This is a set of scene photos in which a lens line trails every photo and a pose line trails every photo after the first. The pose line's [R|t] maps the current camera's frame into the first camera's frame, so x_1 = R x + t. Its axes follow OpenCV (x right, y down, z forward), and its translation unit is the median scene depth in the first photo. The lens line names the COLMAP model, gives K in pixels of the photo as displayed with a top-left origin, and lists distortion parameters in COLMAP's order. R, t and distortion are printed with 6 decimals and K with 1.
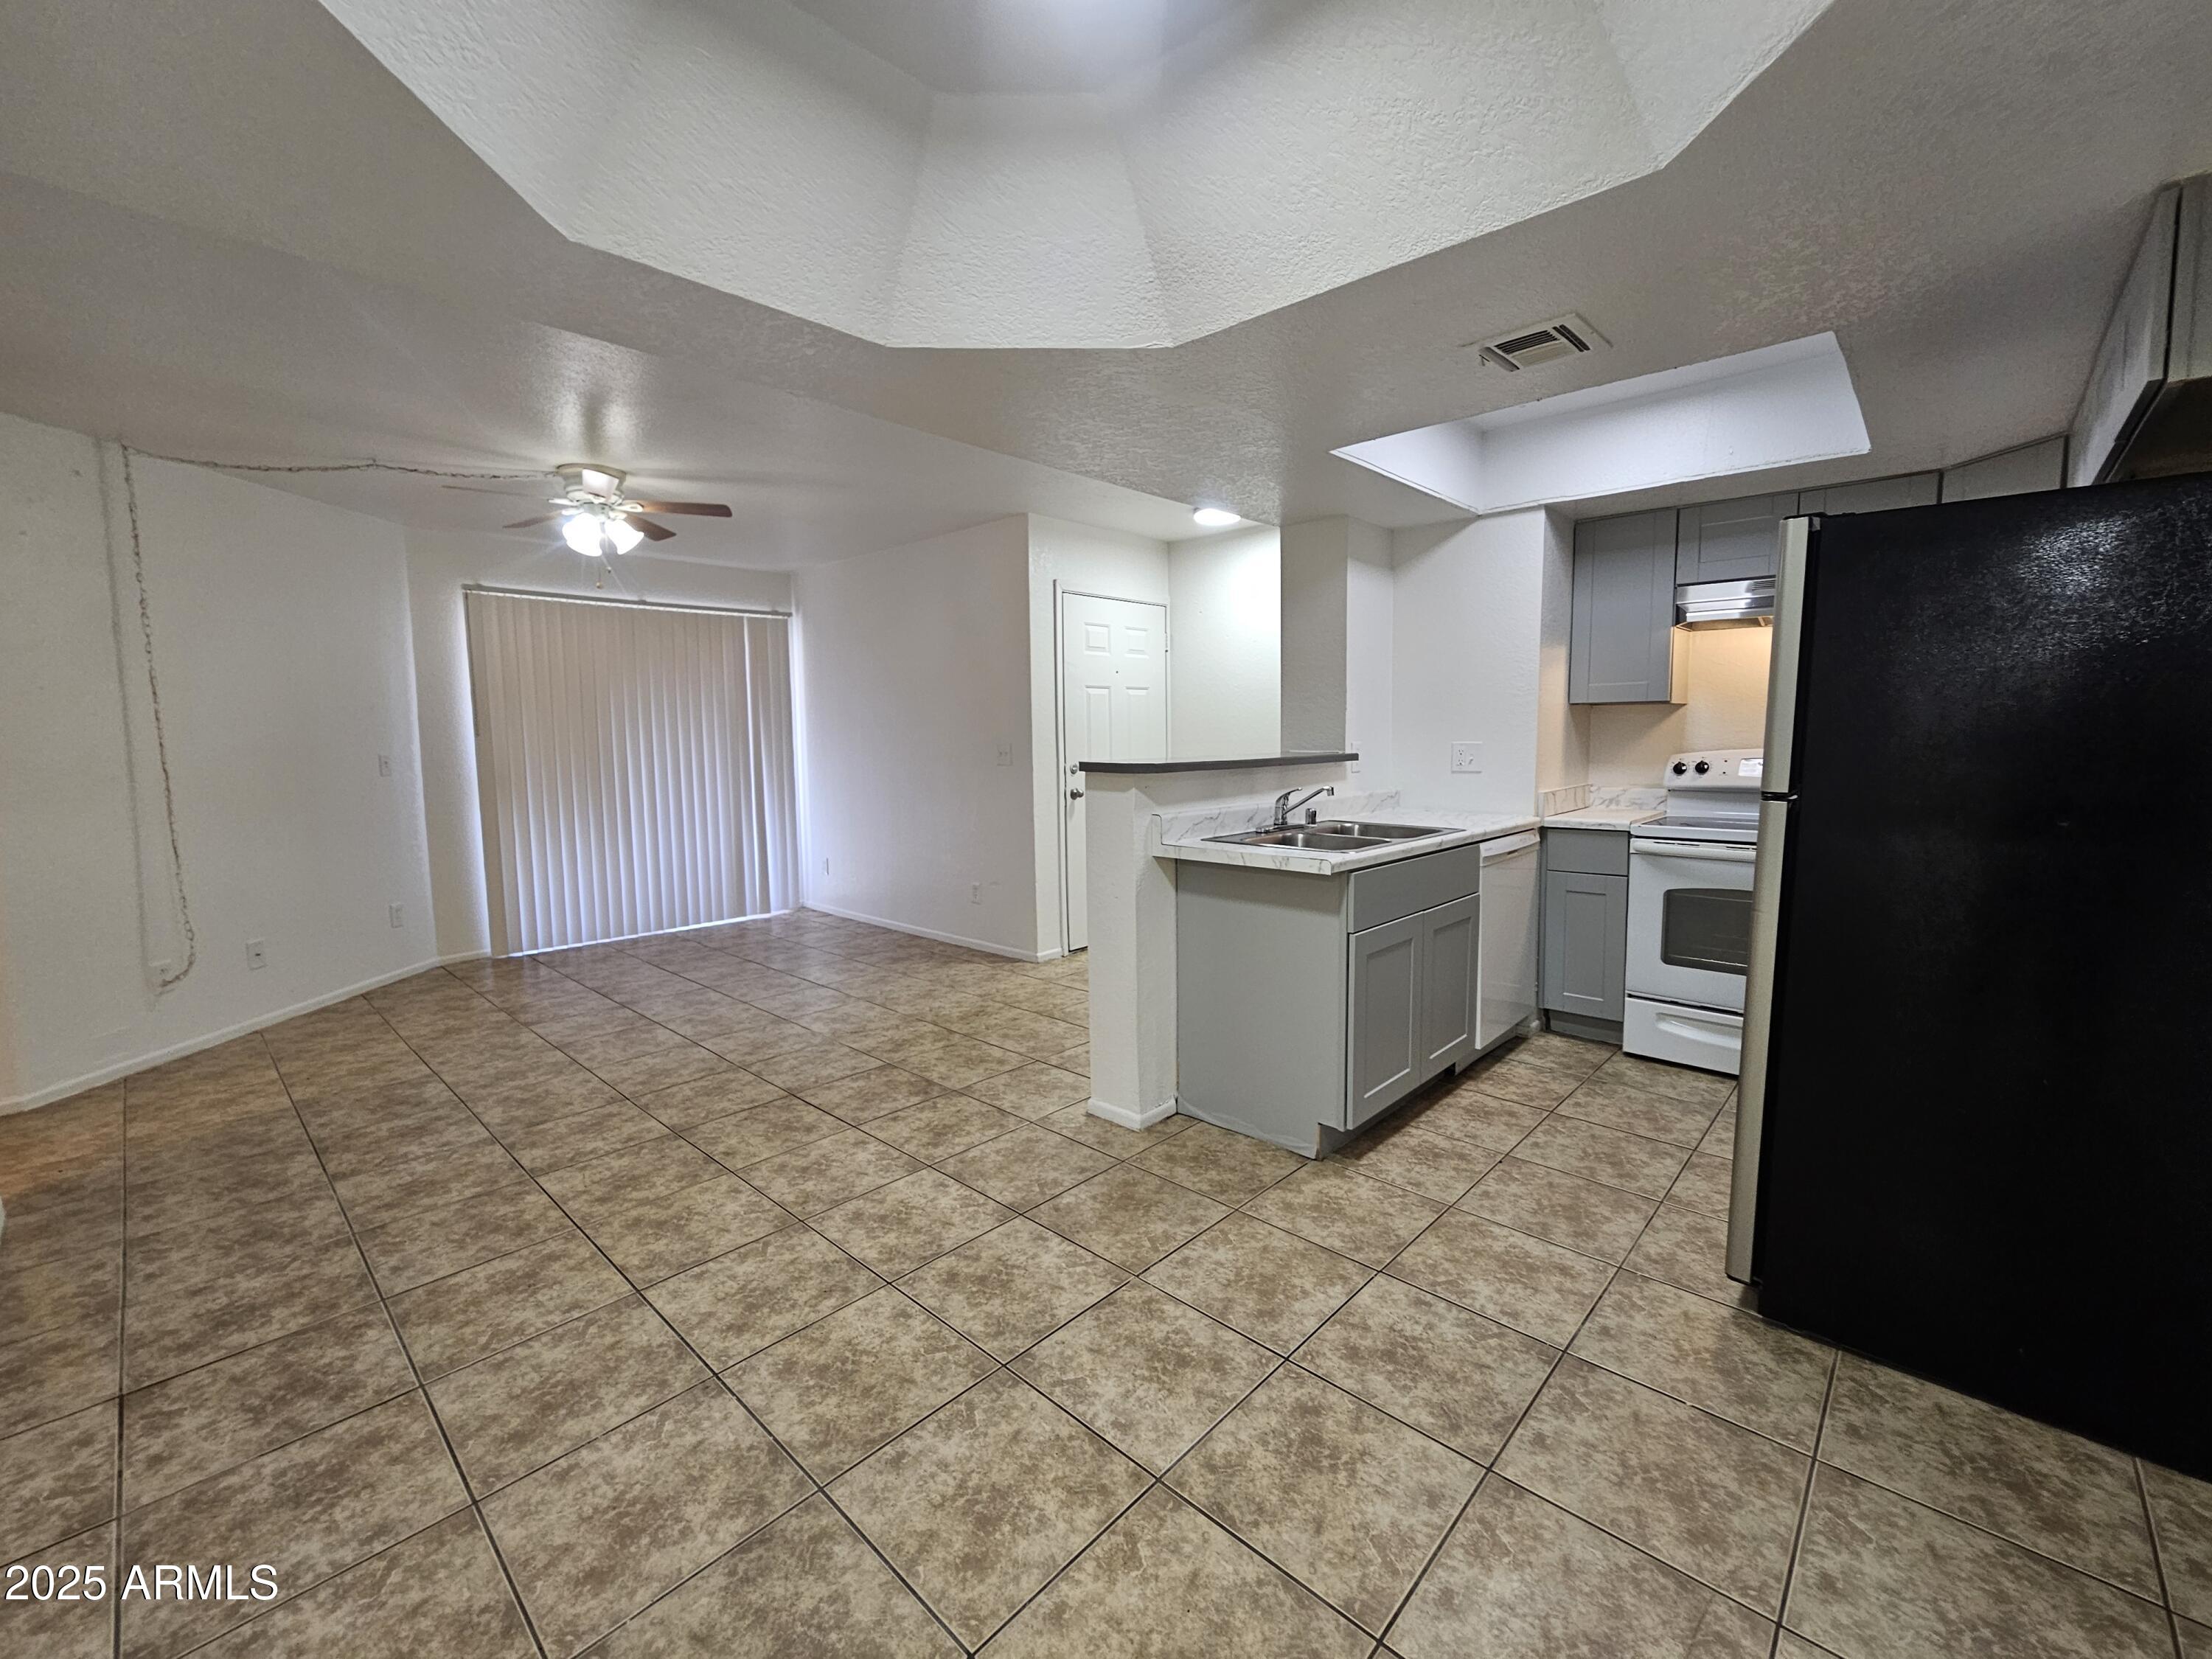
lens RADIAL K [[915.4, 0, 1104.1], [0, 915.4, 816.0], [0, 0, 1]] dist [-0.001152, 0.001479]
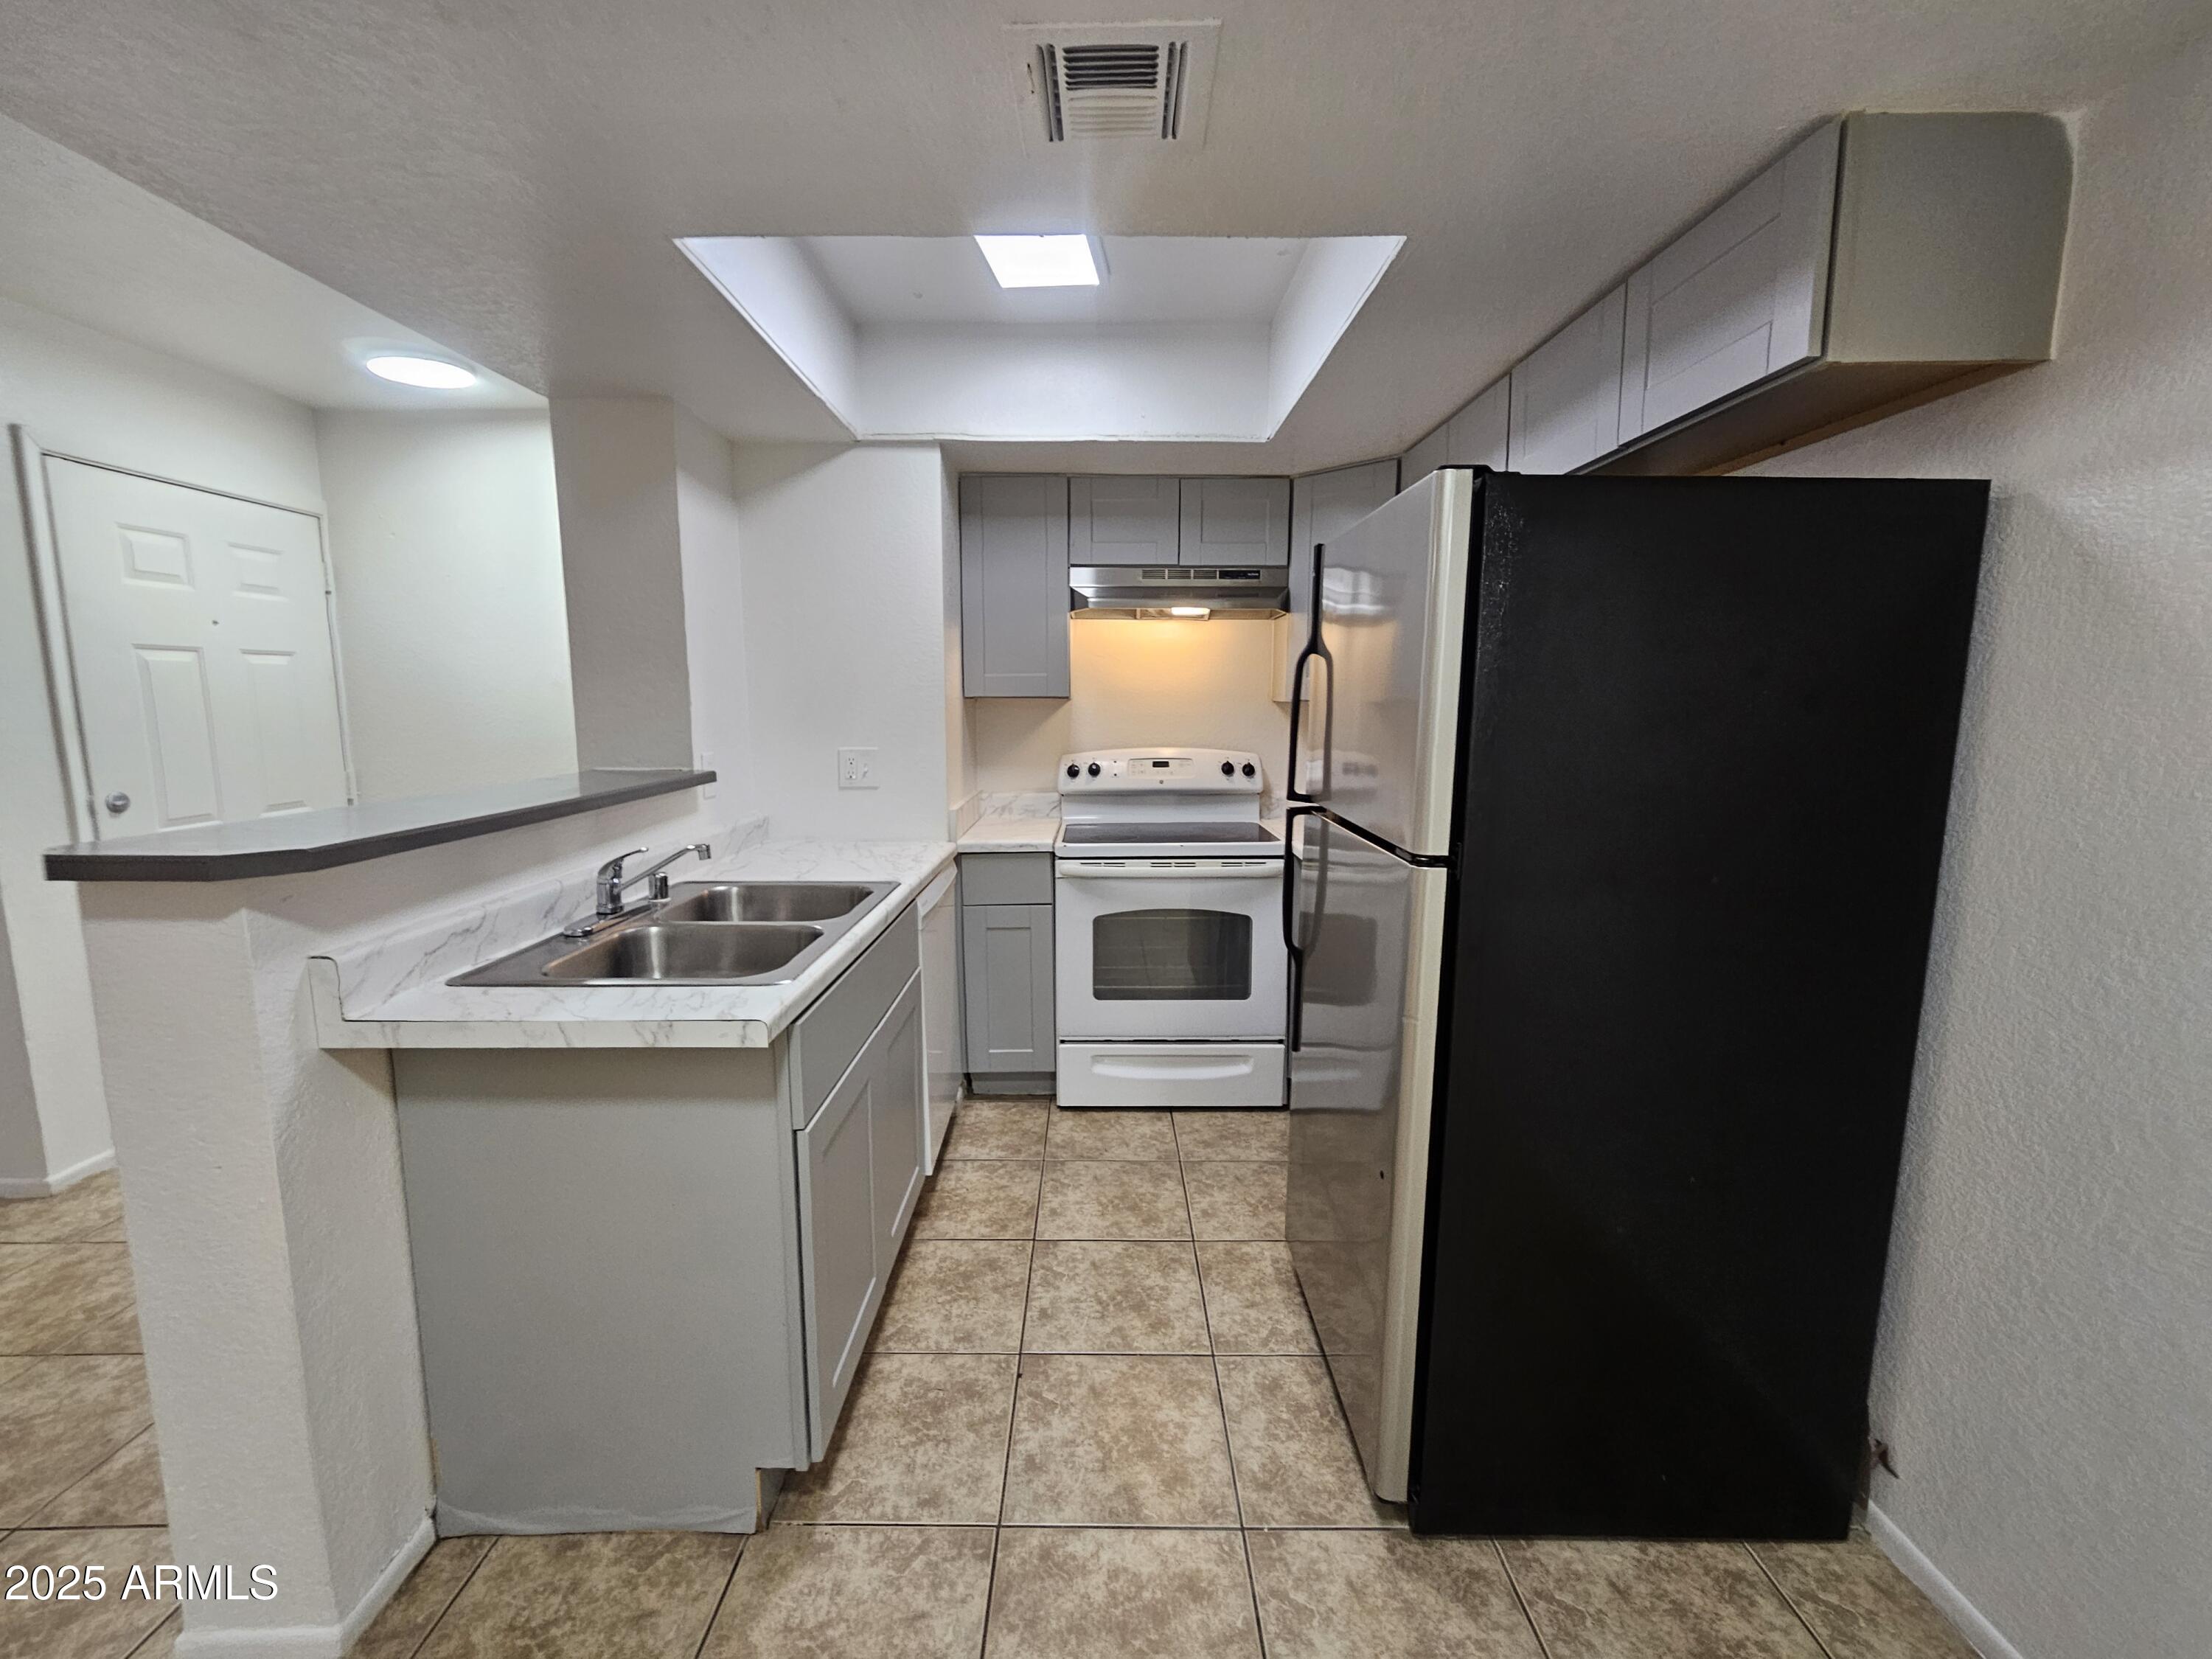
lens RADIAL K [[915.4, 0, 1098.6], [0, 915.4, 813.8], [0, 0, 1]] dist [-0.001152, 0.001479]
pose [[0.729390, -0.075704, 0.679896, 0.041127], [0.057261, 0.997127, 0.049597, -0.081315], [-0.681697, 0.002755, 0.731629, 0.483382]]
